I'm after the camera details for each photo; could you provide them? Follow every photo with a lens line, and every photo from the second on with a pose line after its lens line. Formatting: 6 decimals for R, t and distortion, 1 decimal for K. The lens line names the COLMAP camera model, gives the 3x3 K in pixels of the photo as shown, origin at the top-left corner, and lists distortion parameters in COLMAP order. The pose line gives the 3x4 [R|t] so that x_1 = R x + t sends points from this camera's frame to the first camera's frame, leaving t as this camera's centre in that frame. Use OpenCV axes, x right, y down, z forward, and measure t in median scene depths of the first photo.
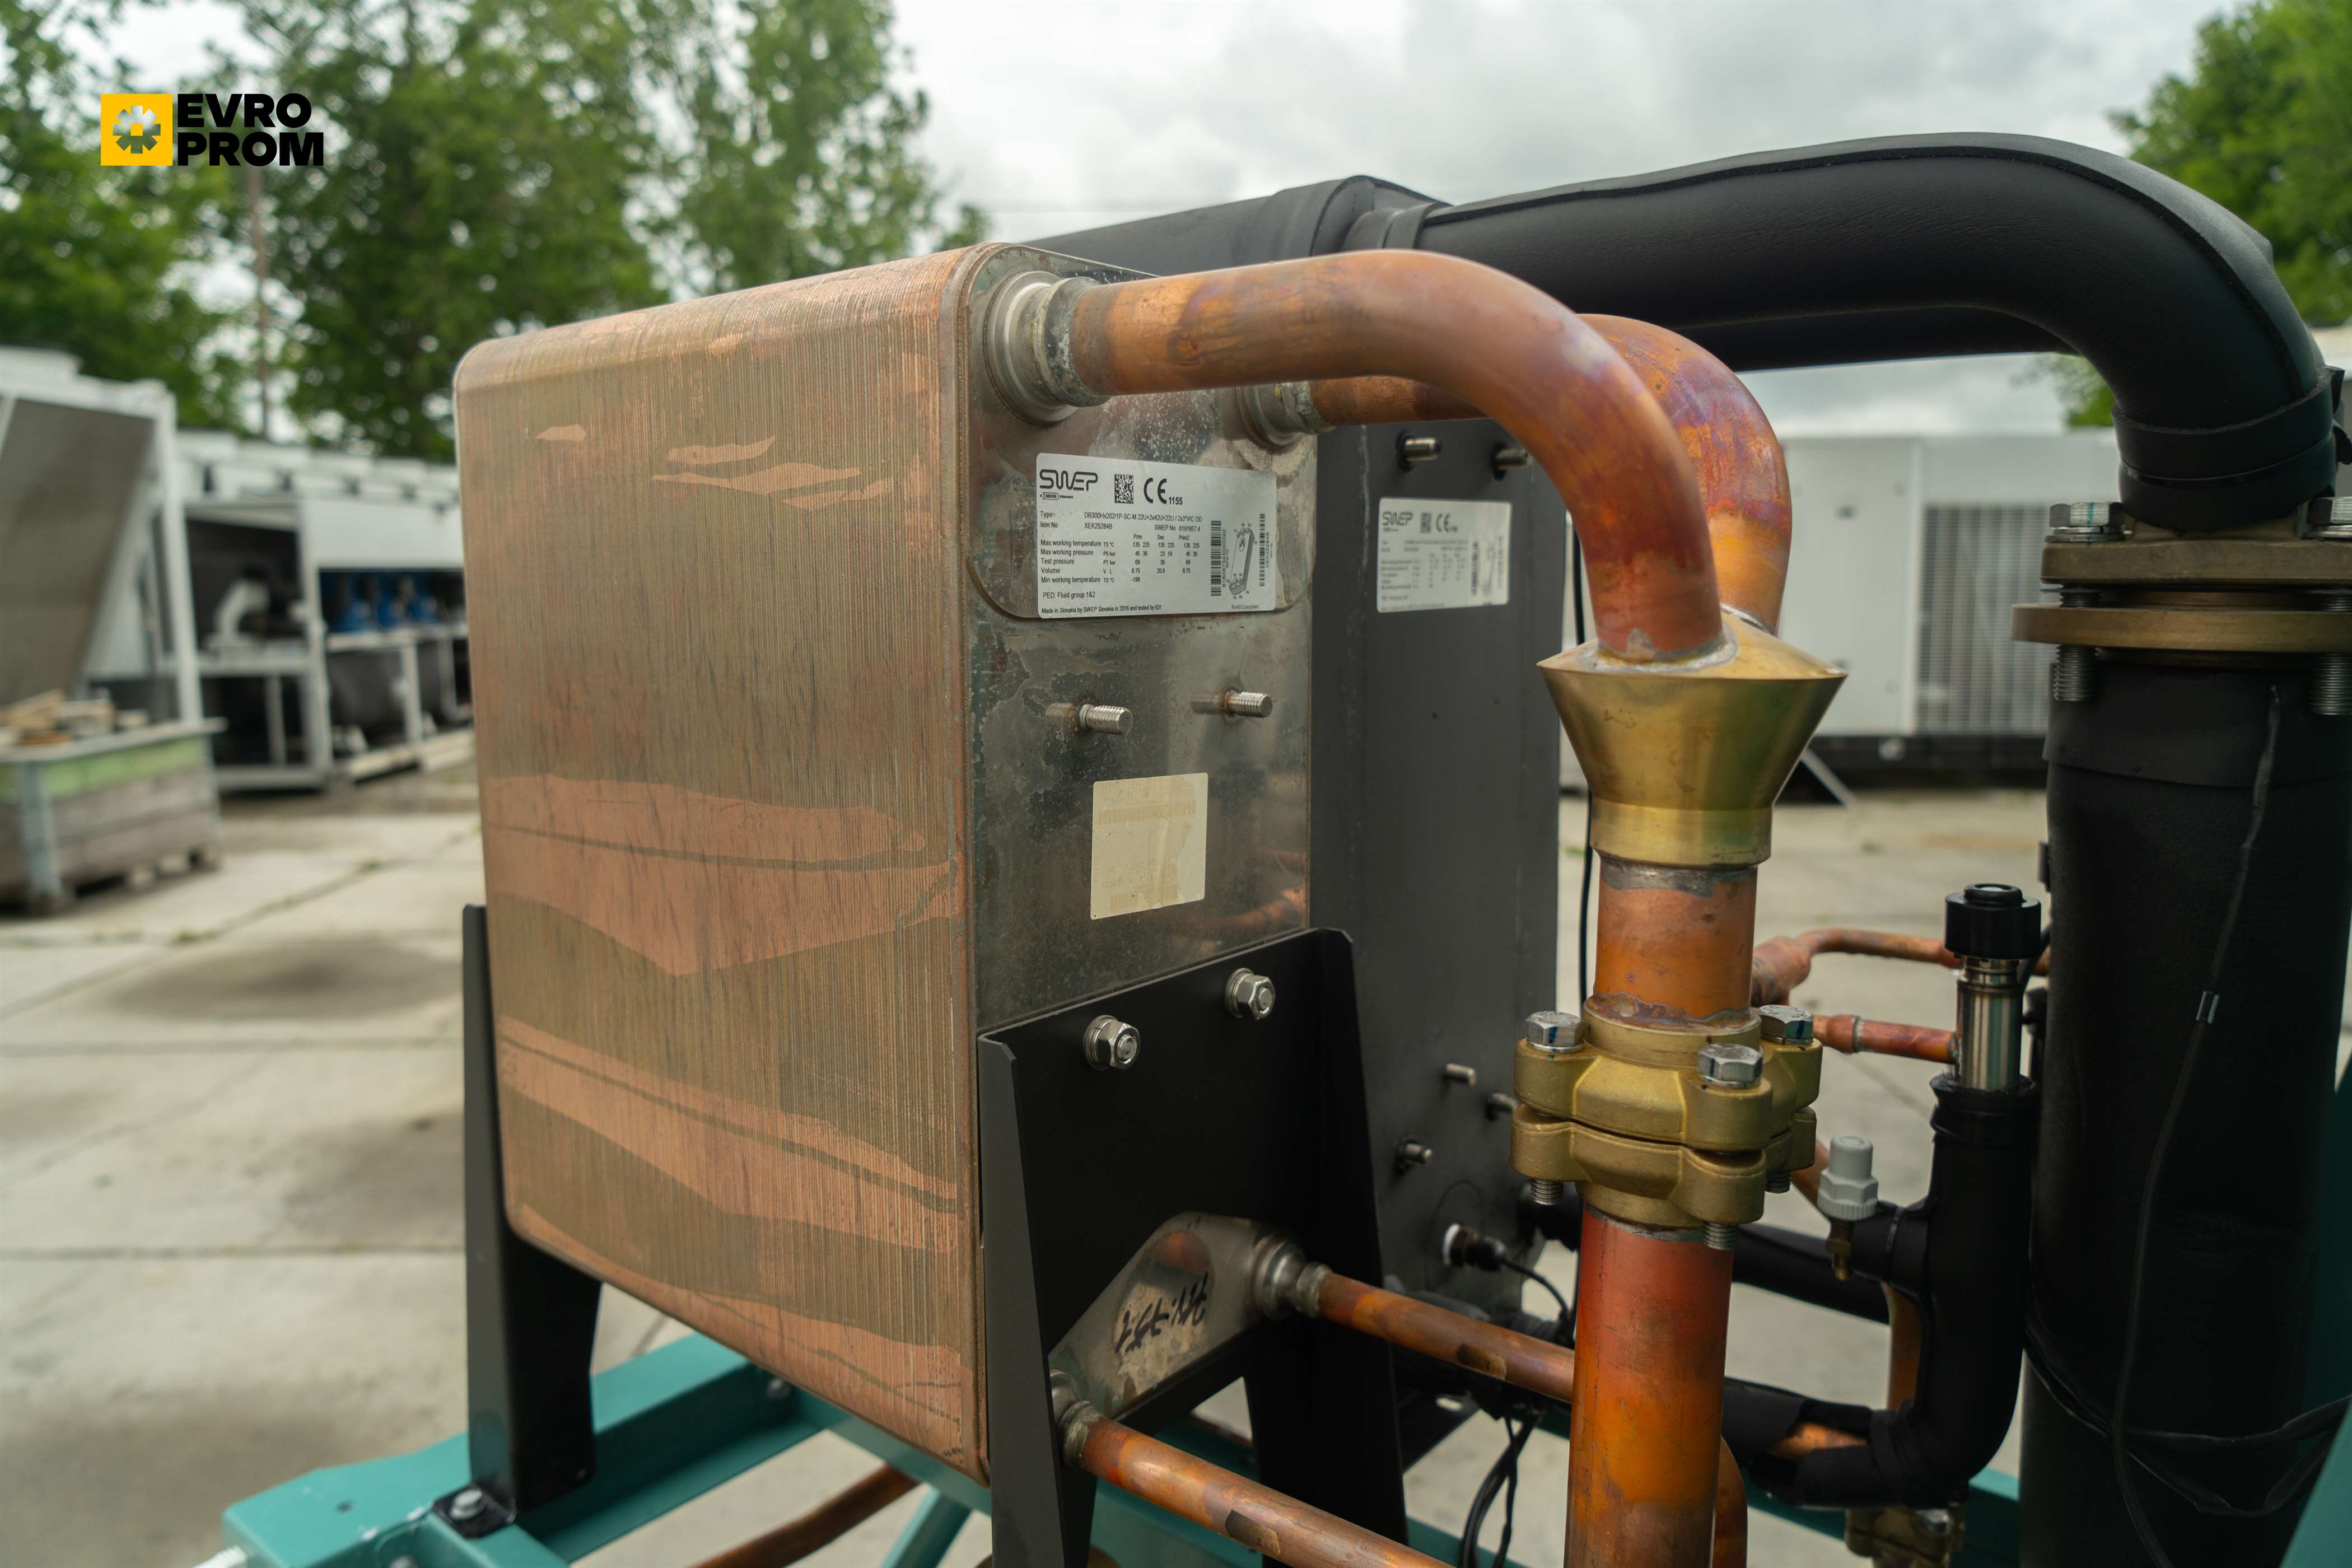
lens RADIAL K [[1574.9, 0, 1169.7], [0, 1574.9, 762.3], [0, 0, 1]] dist [-0.022487, 0.010453]
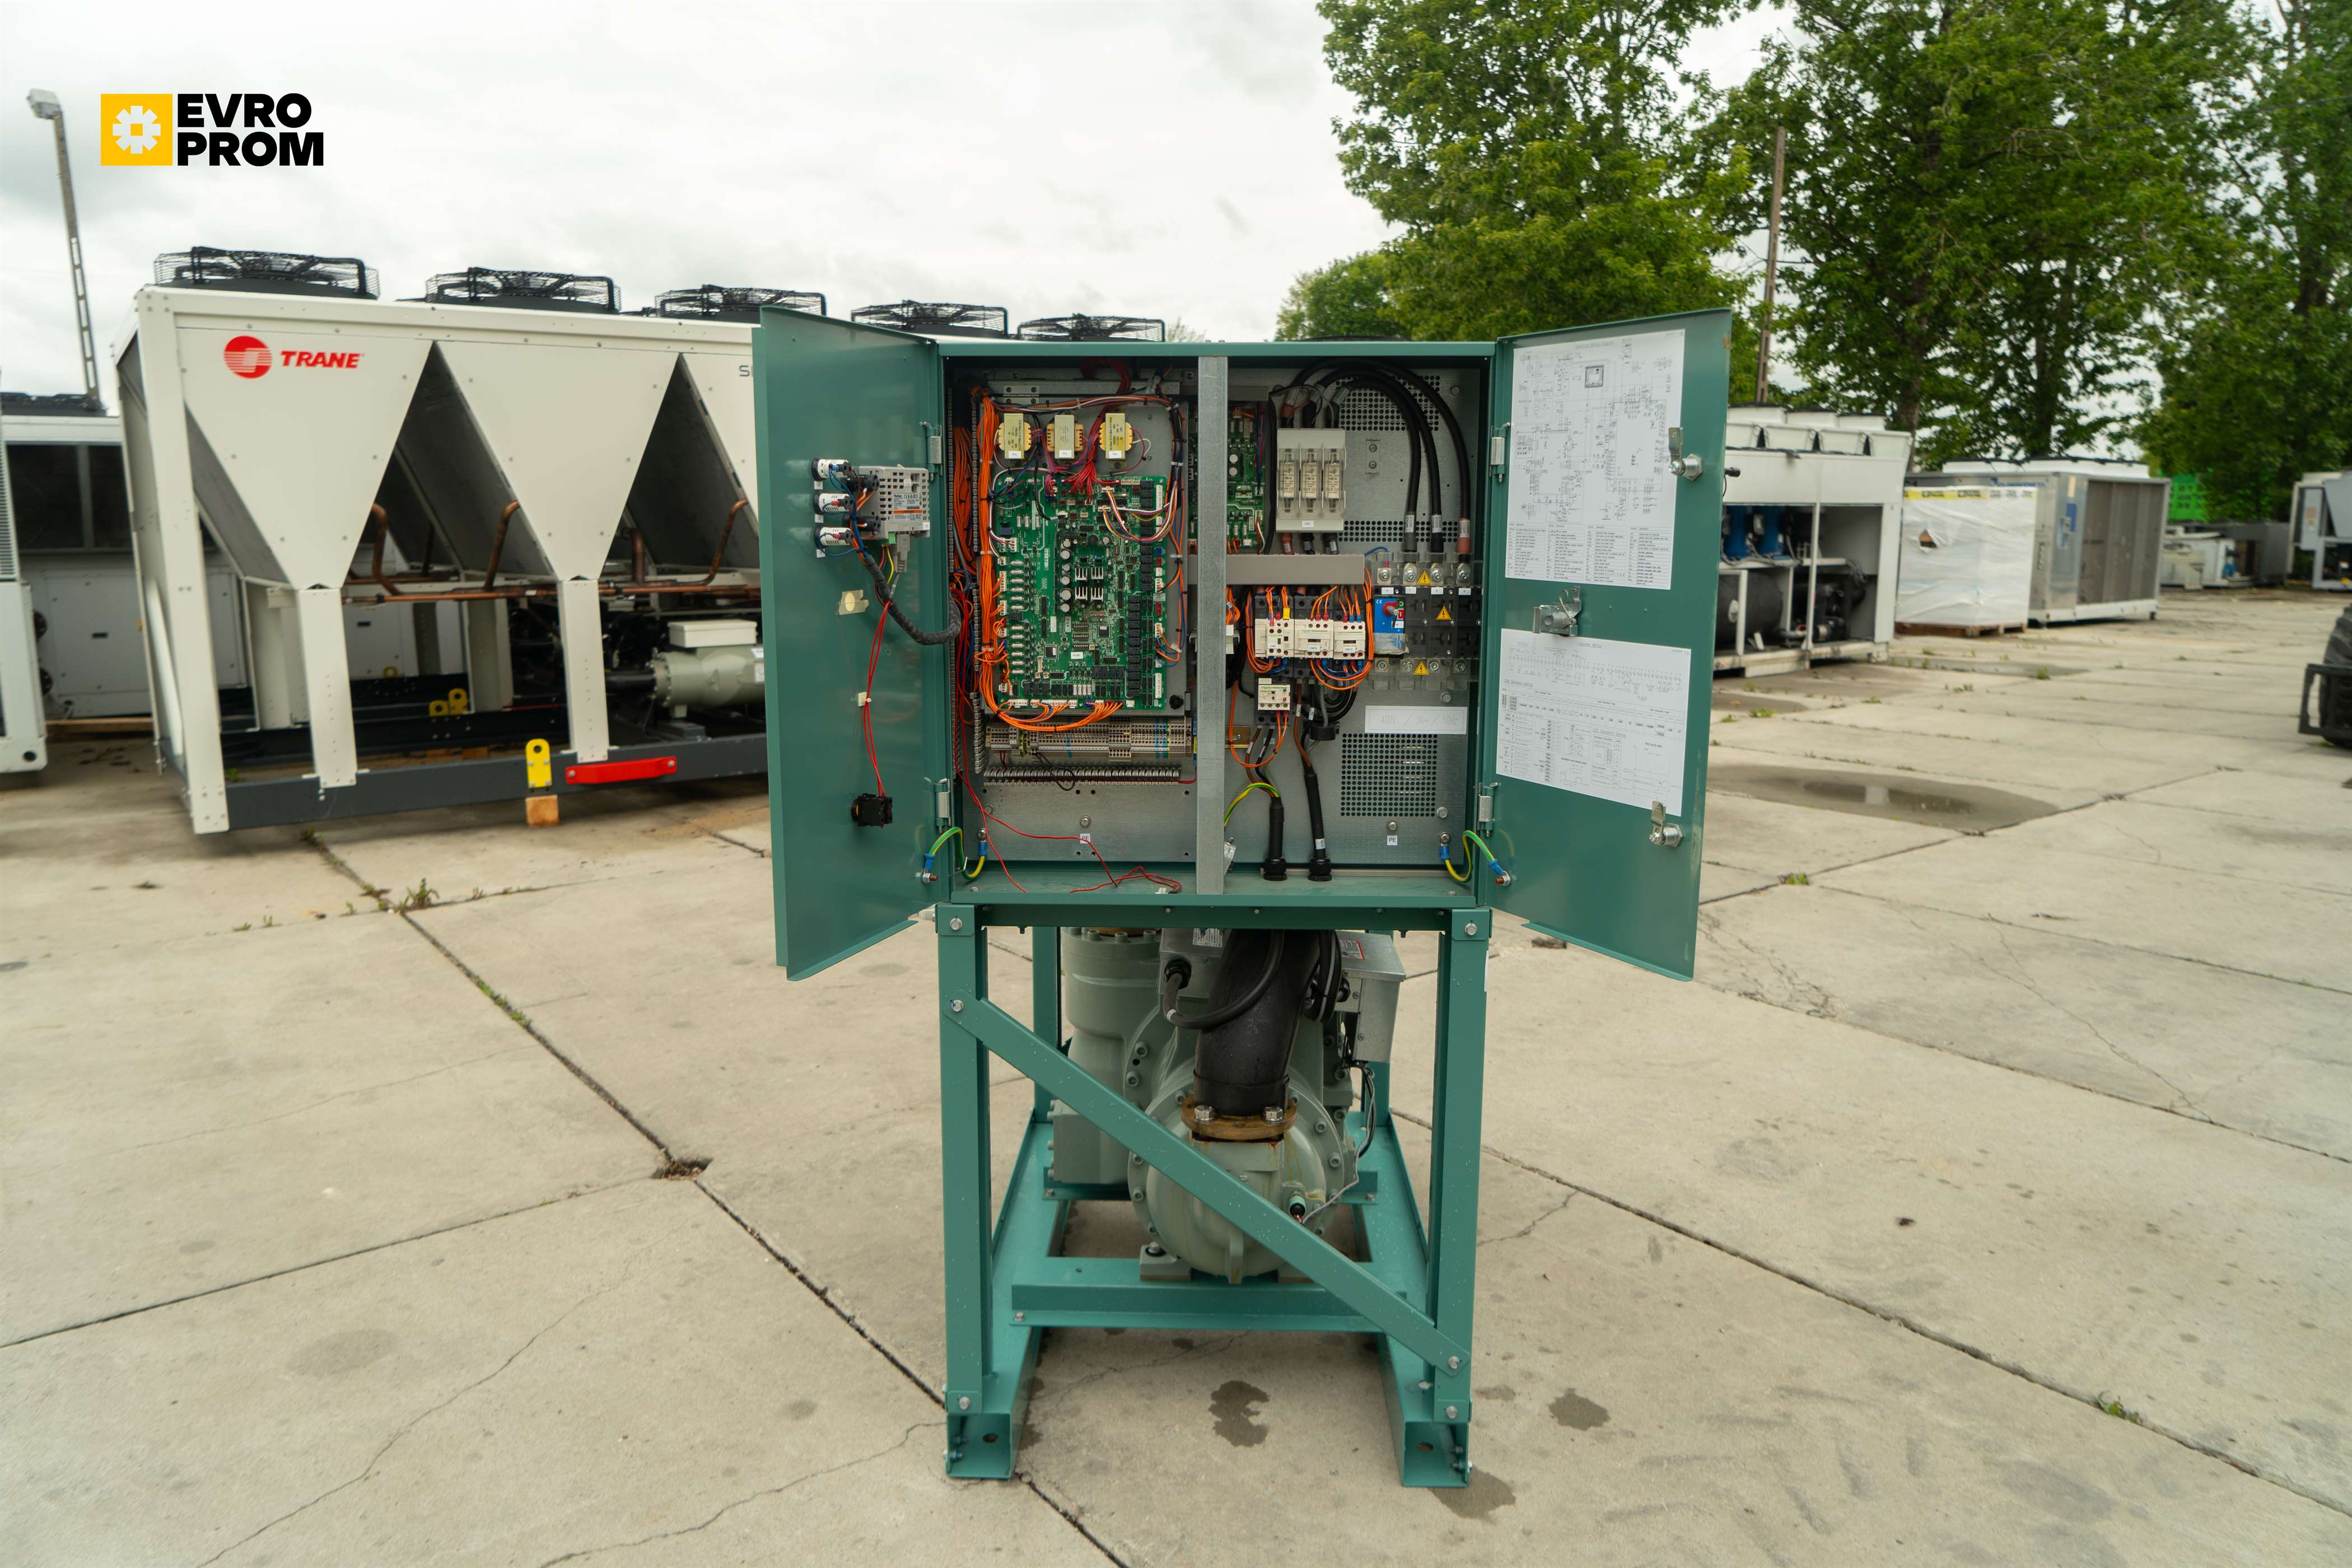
lens RADIAL K [[1574.9, 0, 1176.3], [0, 1574.9, 779.8], [0, 0, 1]] dist [-0.022487, 0.010453]
pose [[0.613970, 0.141713, -0.776504, 0.264317], [-0.103834, 0.989703, 0.098522, 0.012271], [0.782470, 0.020138, 0.622363, -0.110631]]
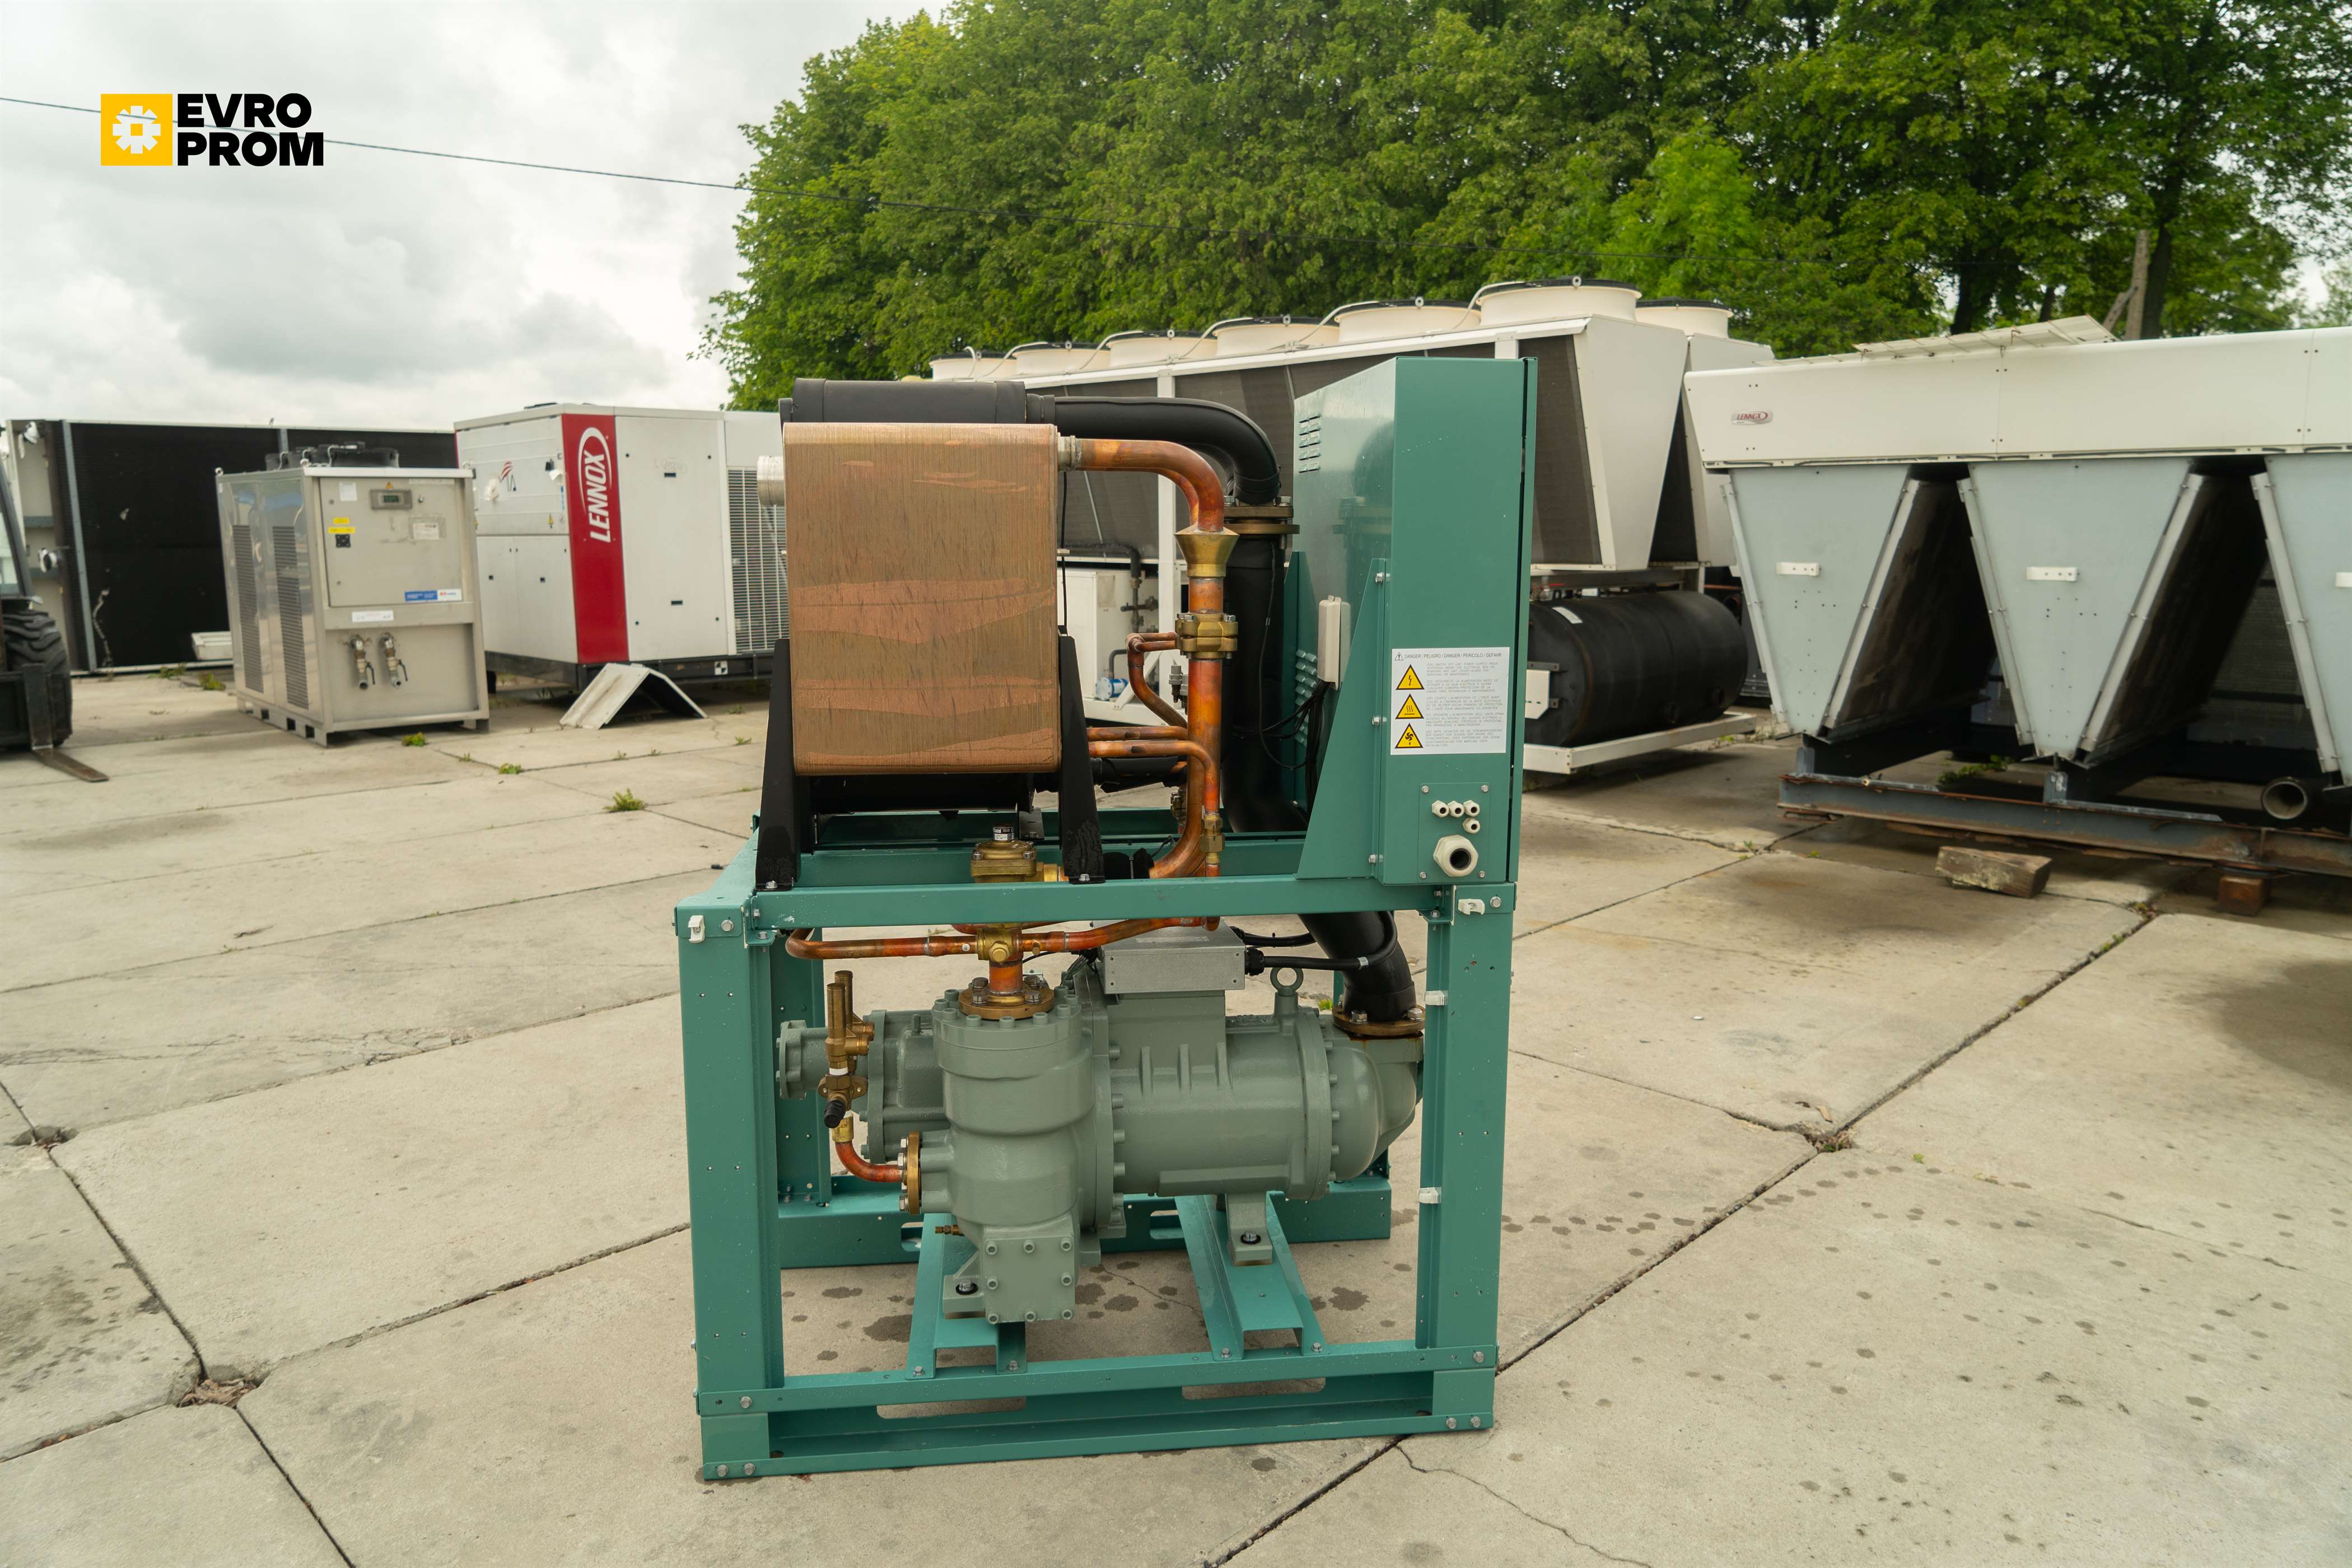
lens RADIAL K [[1574.9, 0, 1184.2], [0, 1574.9, 781.0], [0, 0, 1]] dist [-0.022487, 0.010453]
pose [[0.695571, -0.111613, 0.709735, -0.188076], [0.084064, 0.993717, 0.073886, 0.019101], [-0.713523, 0.008270, 0.700583, -0.132148]]
